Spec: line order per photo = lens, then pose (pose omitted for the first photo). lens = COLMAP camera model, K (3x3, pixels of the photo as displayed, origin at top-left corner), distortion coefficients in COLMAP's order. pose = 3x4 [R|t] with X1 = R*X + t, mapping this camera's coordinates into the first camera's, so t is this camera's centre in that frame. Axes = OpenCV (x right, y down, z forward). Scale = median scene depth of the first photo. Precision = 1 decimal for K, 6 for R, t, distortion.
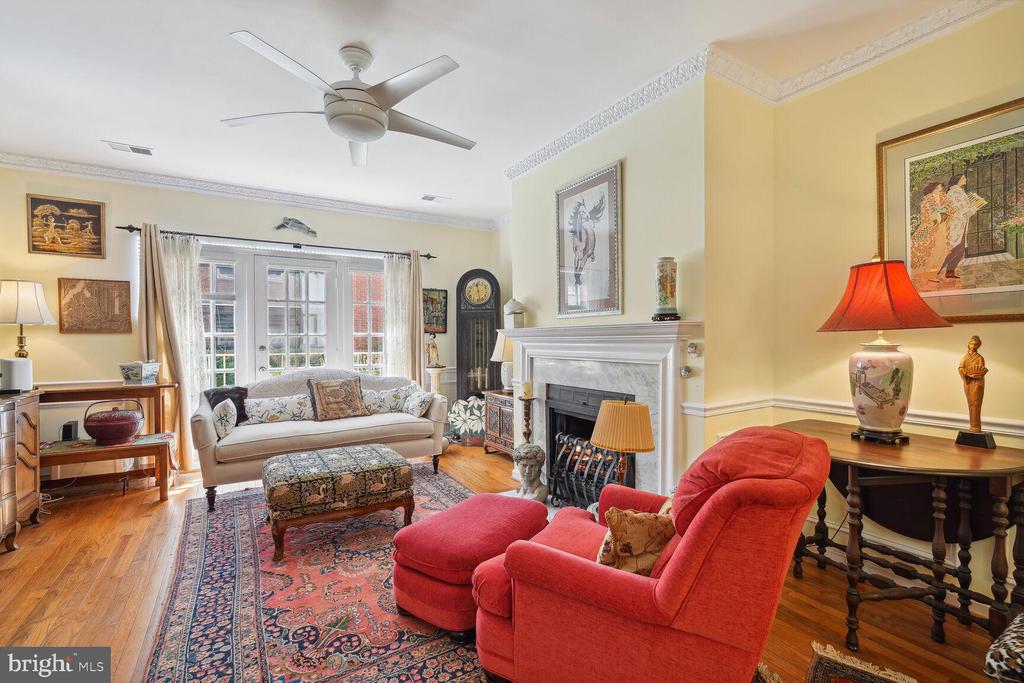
lens RADIAL K [[457.0, 0, 512.0], [0, 457.0, 341.5], [0, 0, 1]] dist [-0.002541, 0.000271]
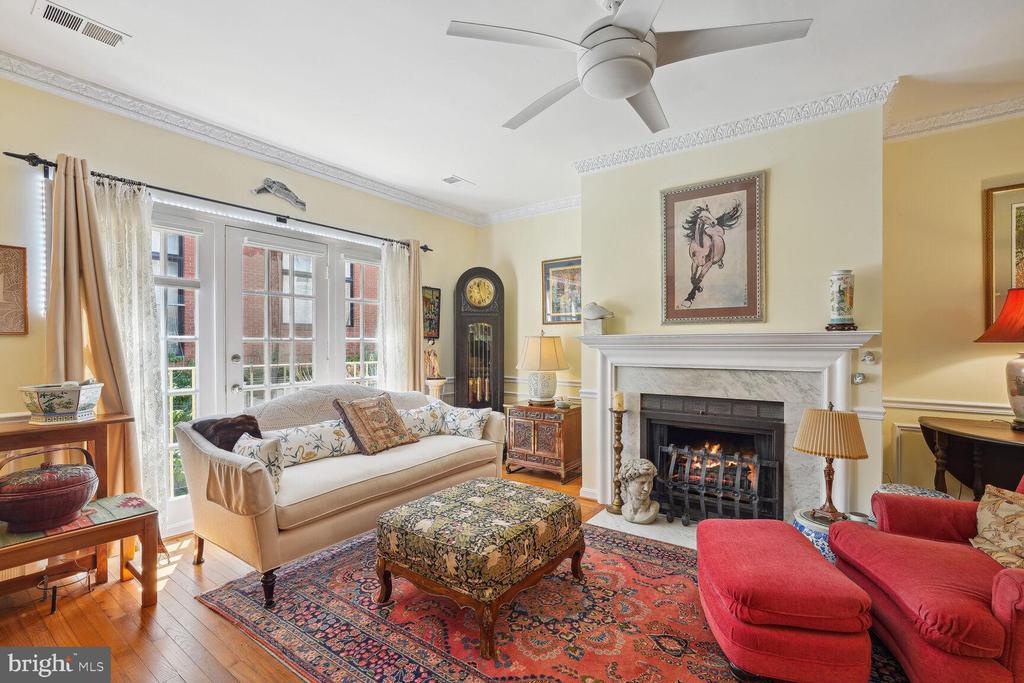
lens RADIAL K [[455.6, 0, 512.2], [0, 455.6, 345.4], [0, 0, 1]] dist [-0.001177, 0.000393]
pose [[0.922657, 0.003016, 0.385610, -0.500699], [-0.001767, 0.999992, -0.003596, -0.004052], [-0.385618, 0.002636, 0.922655, 0.215939]]
